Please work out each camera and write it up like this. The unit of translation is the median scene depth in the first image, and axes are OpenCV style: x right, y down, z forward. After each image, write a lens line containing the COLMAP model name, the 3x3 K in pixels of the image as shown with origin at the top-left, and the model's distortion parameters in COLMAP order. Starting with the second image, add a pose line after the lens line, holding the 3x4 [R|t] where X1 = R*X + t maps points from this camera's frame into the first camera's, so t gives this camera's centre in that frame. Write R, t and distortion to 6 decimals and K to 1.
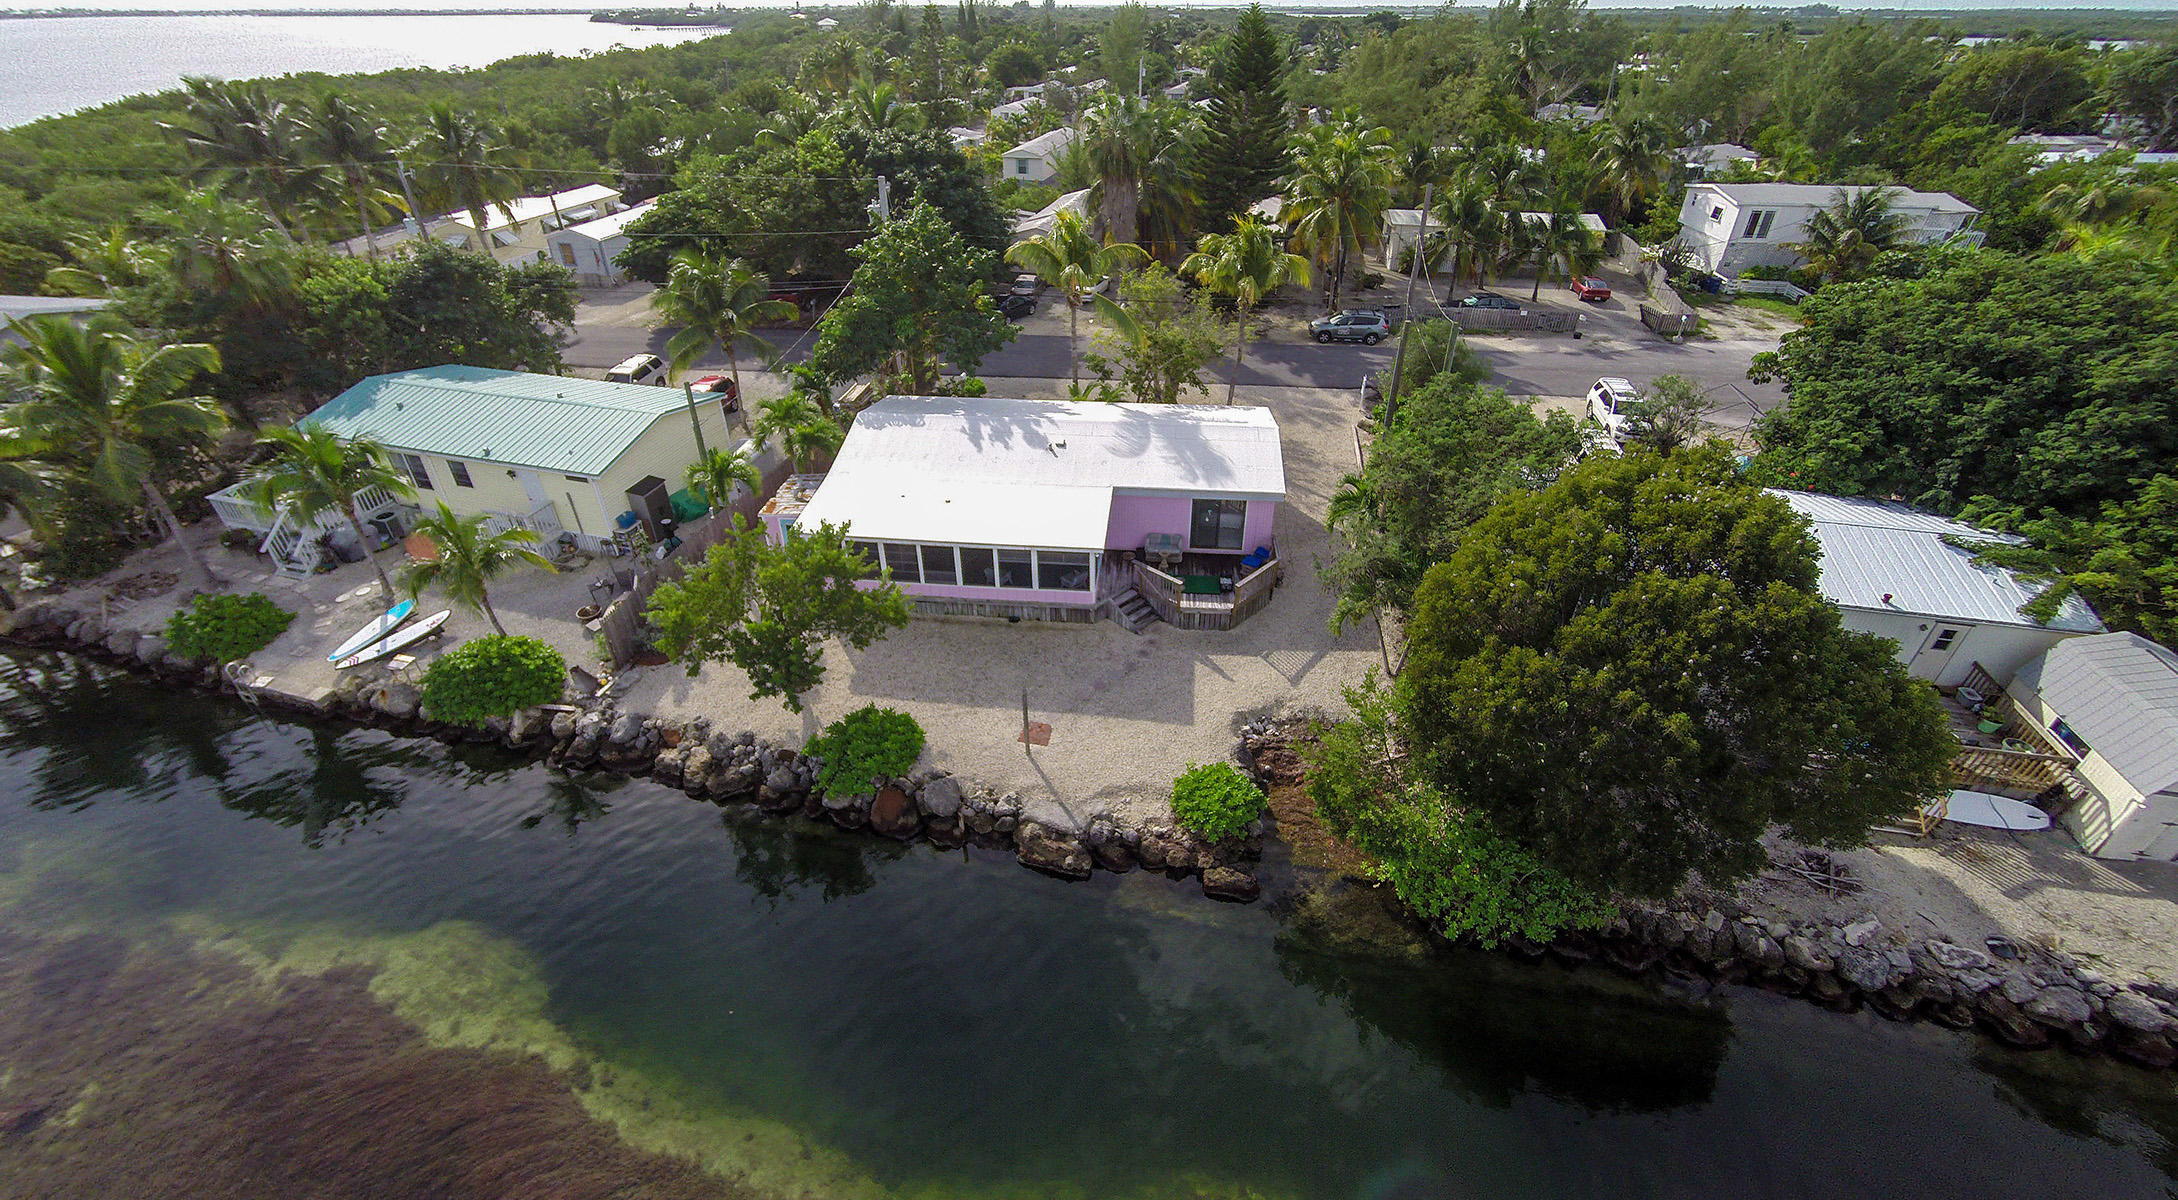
lens RADIAL K [[888.7, 0, 1090.8], [0, 888.7, 594.0], [0, 0, 1]] dist [-0.048948, 0.018204]
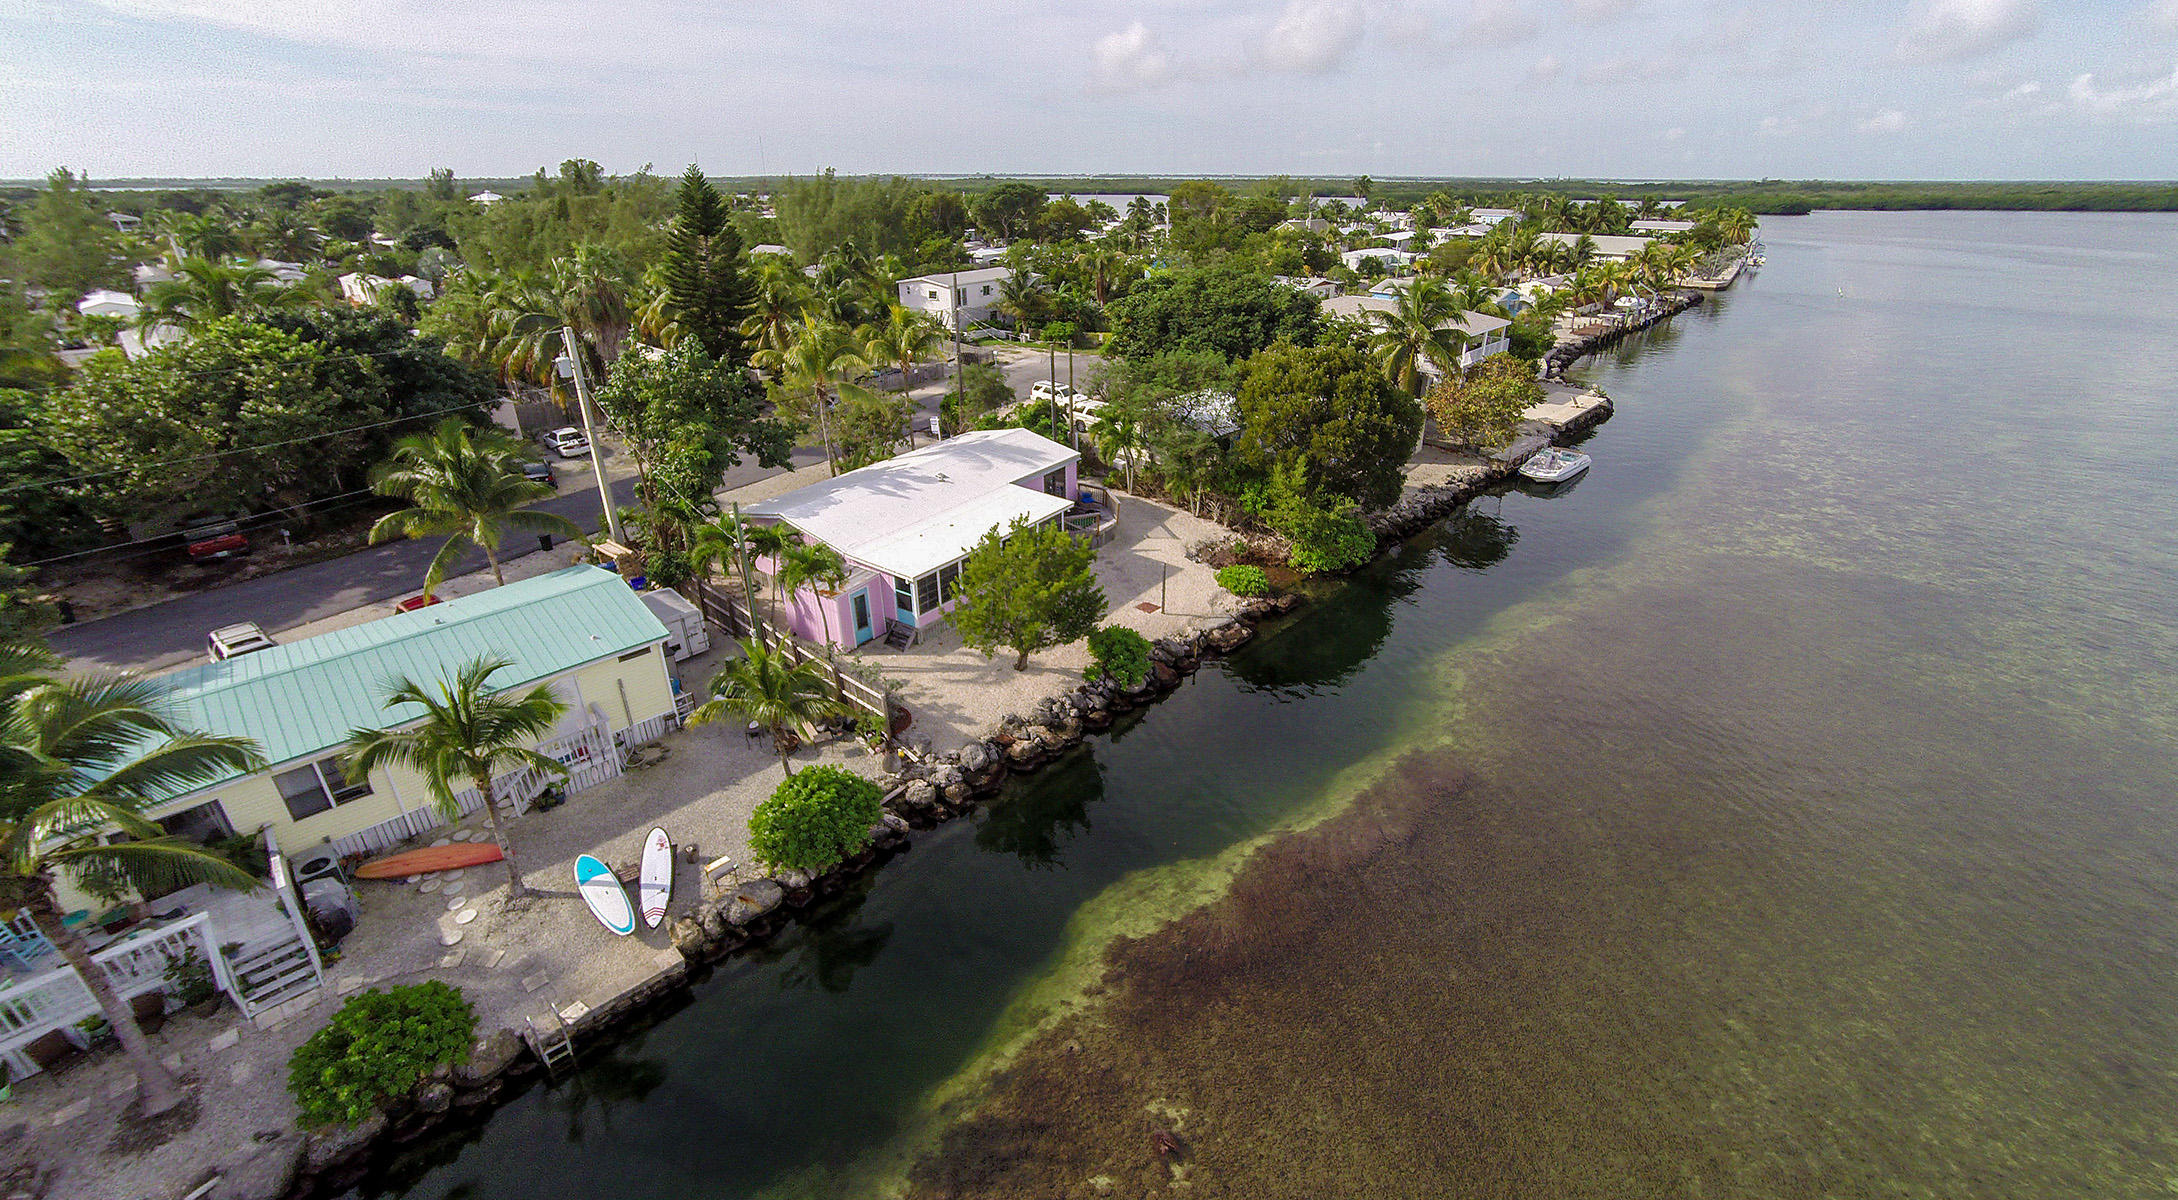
lens RADIAL K [[888.7, 0, 1094.1], [0, 888.7, 605.2], [0, 0, 1]] dist [-0.048948, 0.018204]
pose [[0.485439, -0.379635, 0.787545, -1.135694], [0.485441, 0.866223, 0.118338, -0.060609], [-0.727115, 0.324861, 0.604789, 0.142286]]
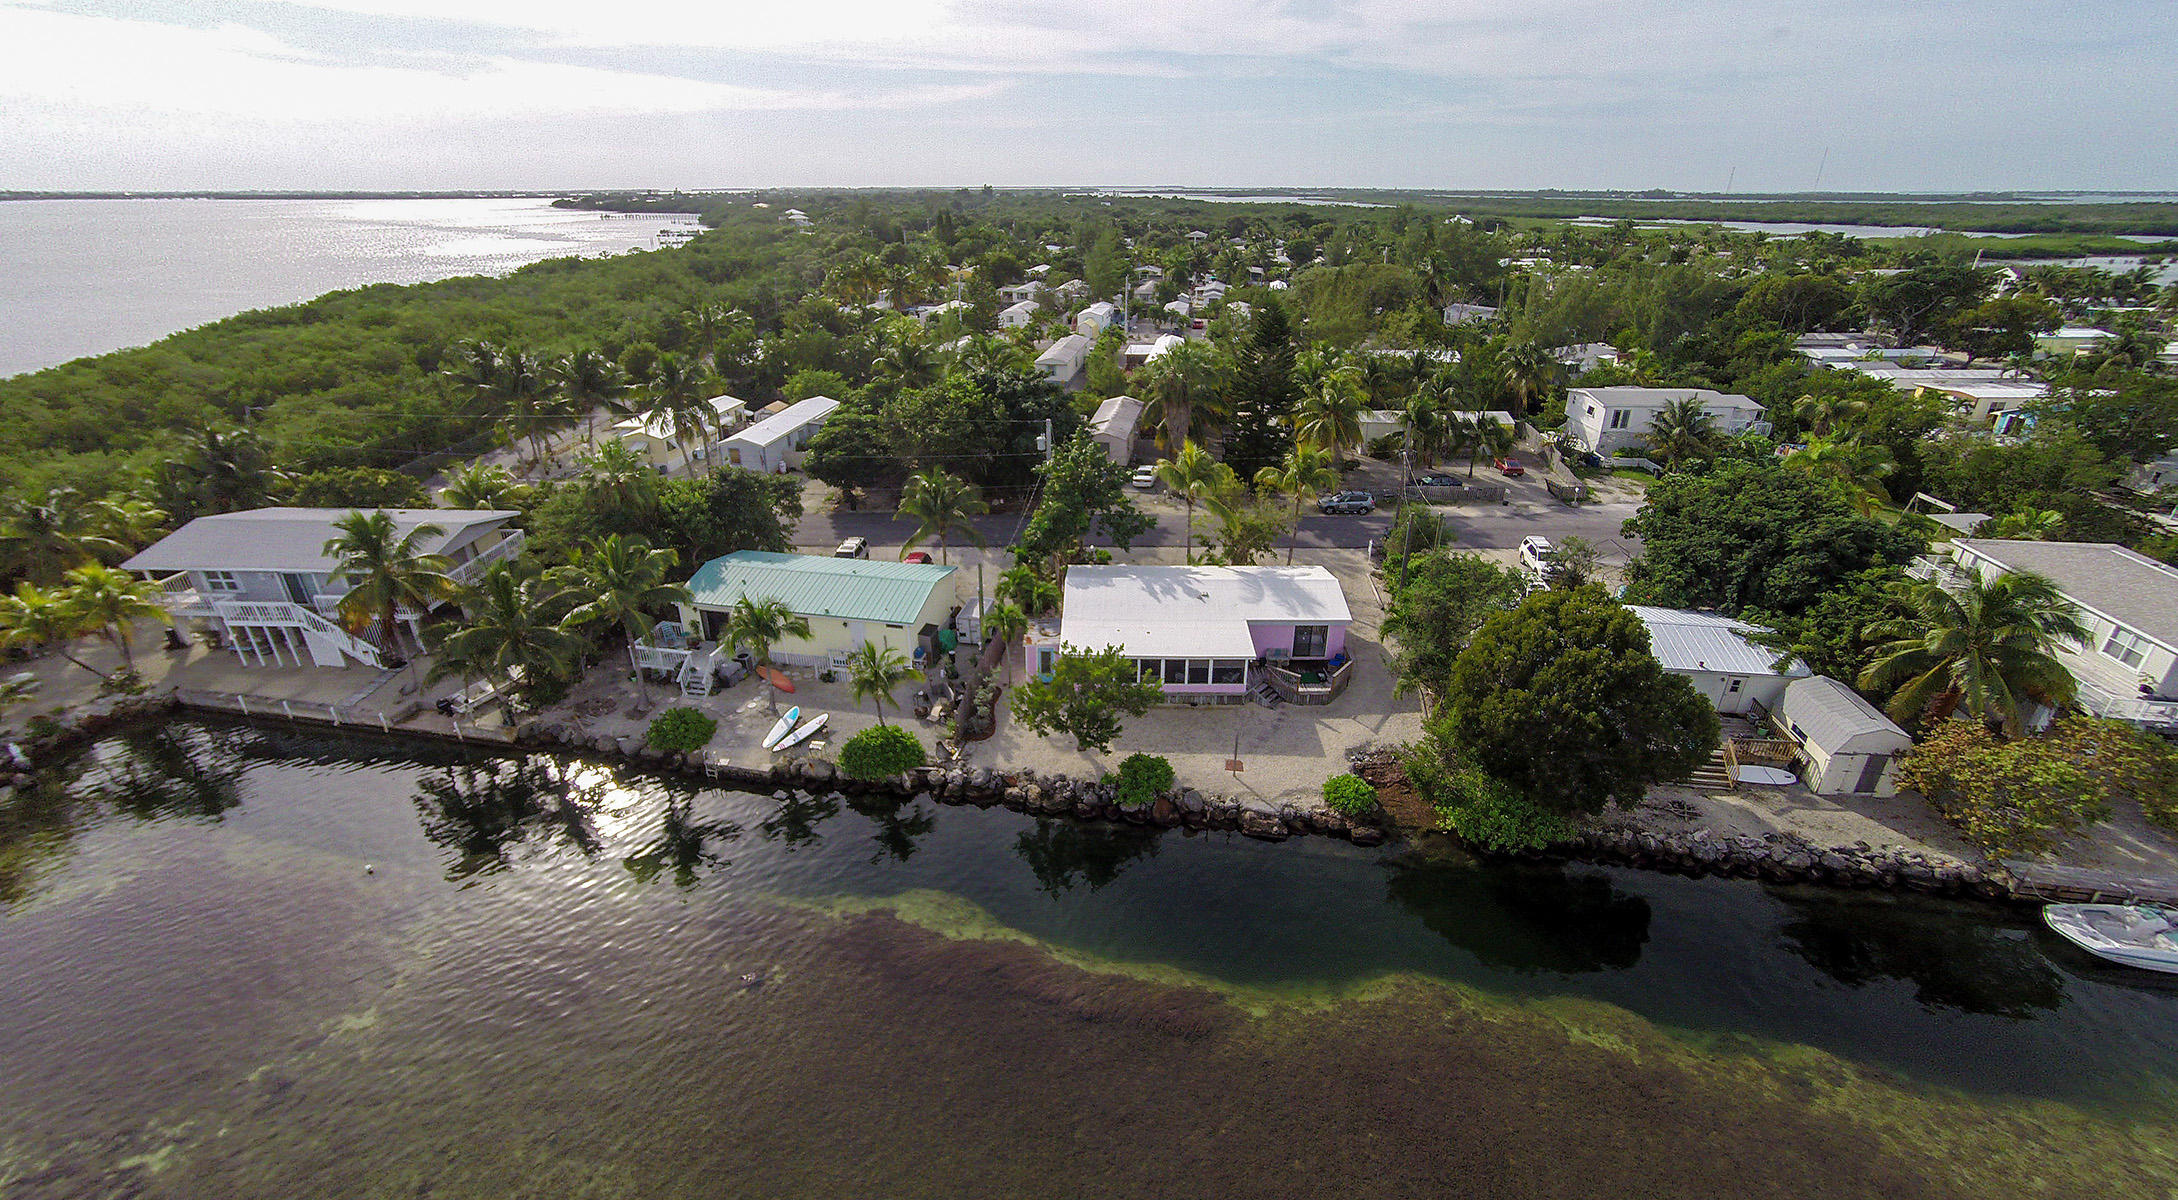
lens RADIAL K [[888.7, 0, 1091.2], [0, 888.7, 598.9], [0, 0, 1]] dist [-0.048948, 0.018204]
pose [[0.997143, -0.032324, 0.068274, -0.386280], [0.042388, 0.987542, -0.151538, 0.077792], [-0.062526, 0.153999, 0.986091, -0.609009]]
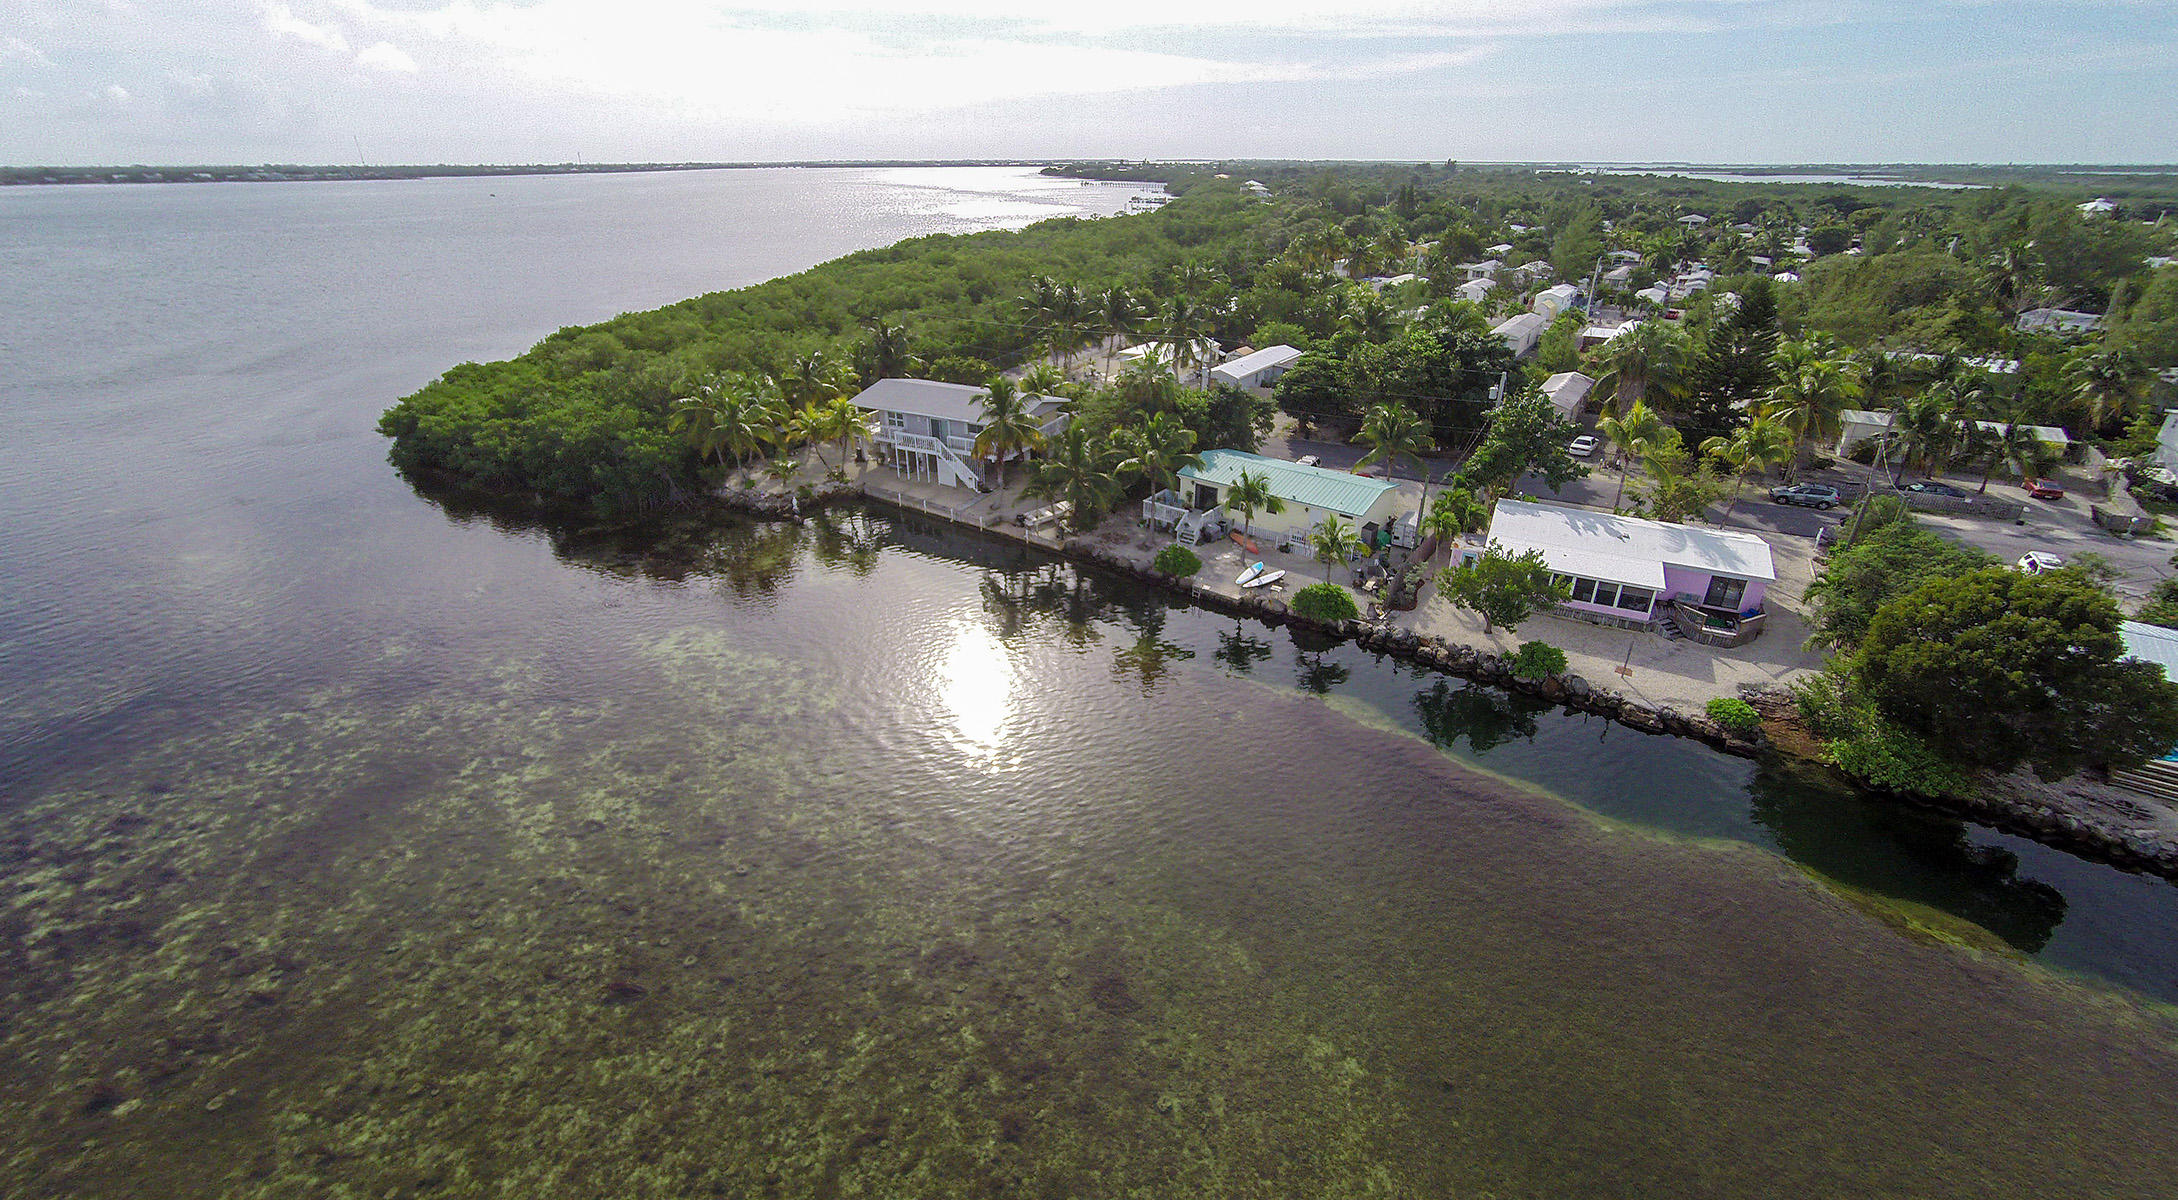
lens RADIAL K [[888.7, 0, 1089.1], [0, 888.7, 599.1], [0, 0, 1]] dist [-0.048948, 0.018204]
pose [[0.927298, 0.161684, -0.337603, -0.469213], [-0.203391, 0.974783, -0.091815, 0.370405], [0.314245, 0.153806, 0.936800, -1.060462]]
